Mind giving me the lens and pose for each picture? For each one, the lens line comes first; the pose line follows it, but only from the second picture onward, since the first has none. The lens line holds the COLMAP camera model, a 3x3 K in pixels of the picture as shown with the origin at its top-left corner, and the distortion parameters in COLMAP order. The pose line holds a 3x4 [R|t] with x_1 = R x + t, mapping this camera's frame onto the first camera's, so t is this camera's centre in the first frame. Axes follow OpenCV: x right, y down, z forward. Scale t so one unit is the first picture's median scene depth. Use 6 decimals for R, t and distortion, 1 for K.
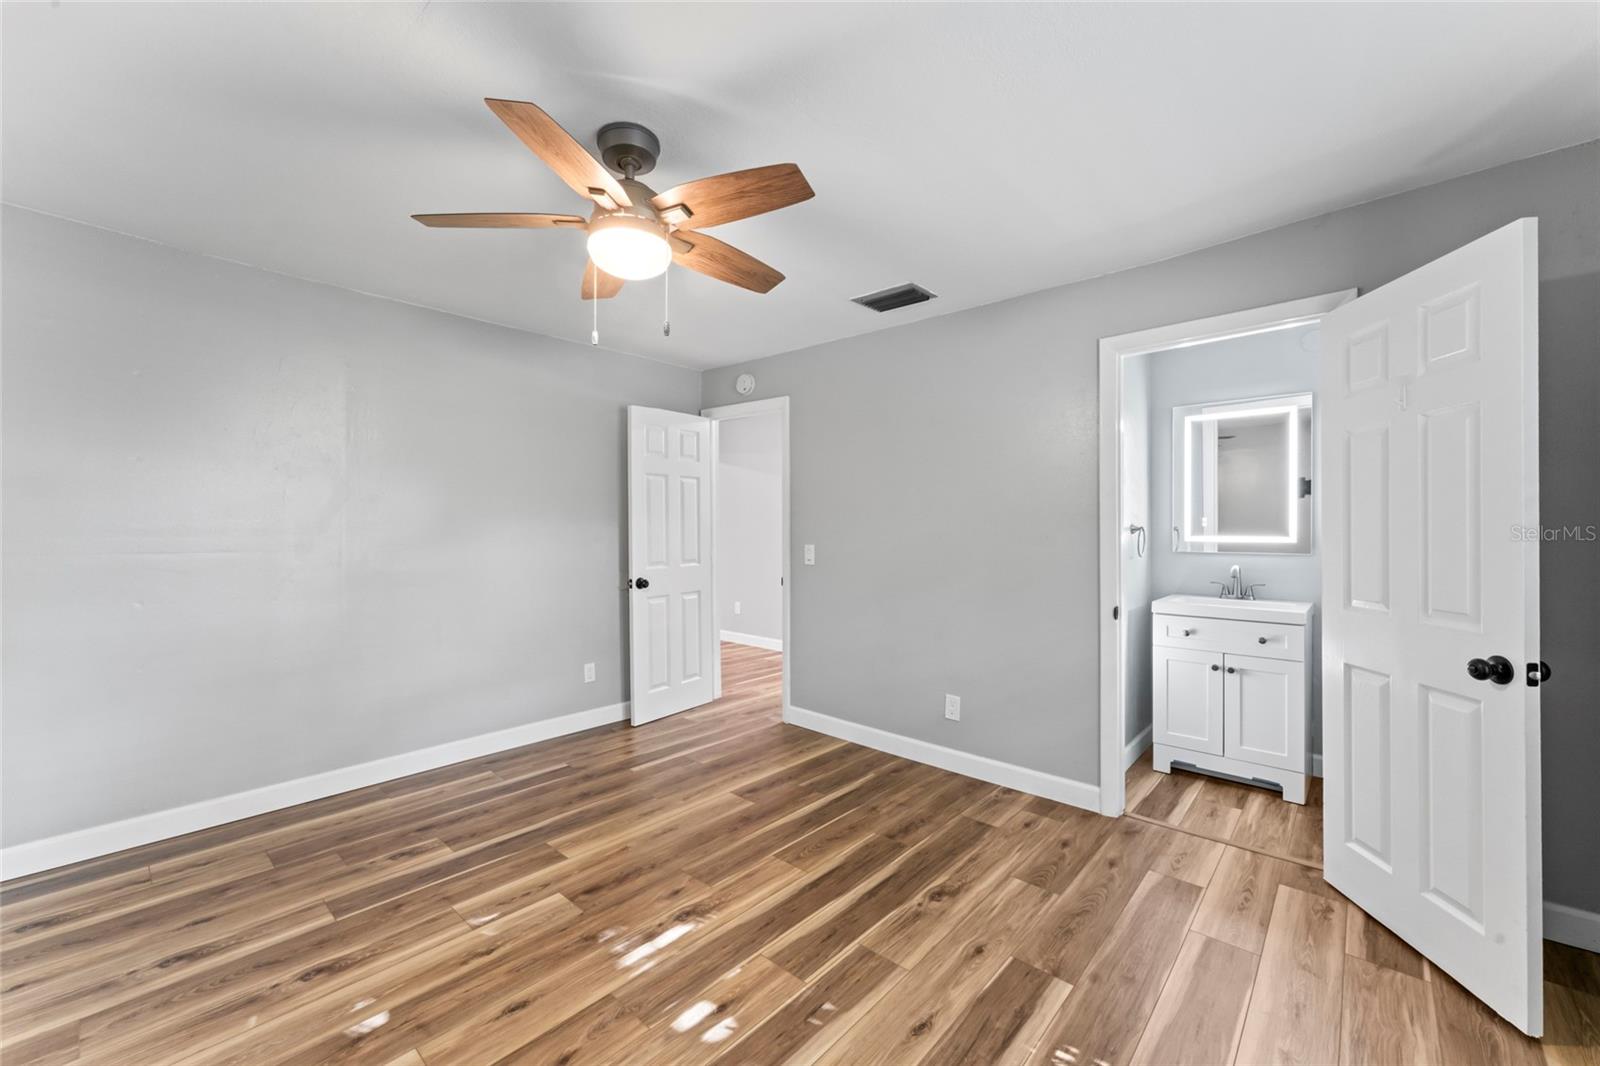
lens RADIAL K [[653.6, 0, 795.2], [0, 653.6, 527.9], [0, 0, 1]] dist [-0.007332, -0.000547]
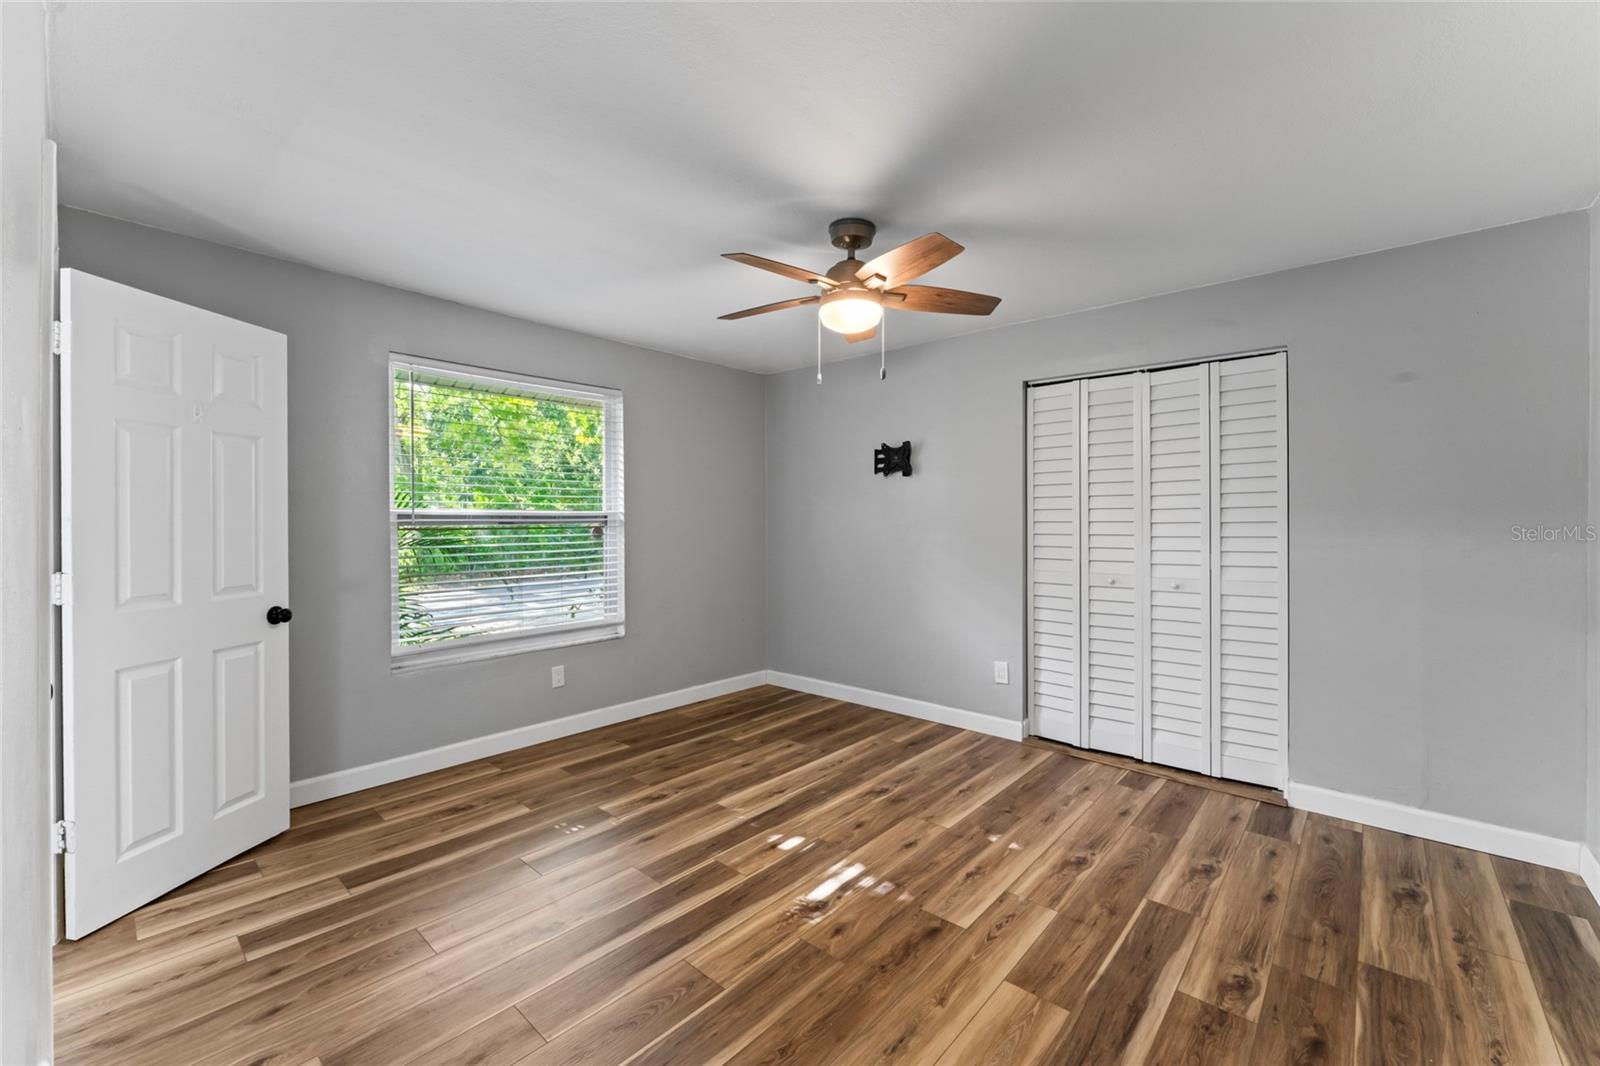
lens RADIAL K [[653.6, 0, 799.8], [0, 653.6, 525.6], [0, 0, 1]] dist [-0.007332, -0.000547]
pose [[-0.999968, -0.005239, -0.005976, -0.127285], [-0.005258, 0.999981, 0.003210, -0.005899], [0.005959, 0.003241, -0.999977, 1.994531]]
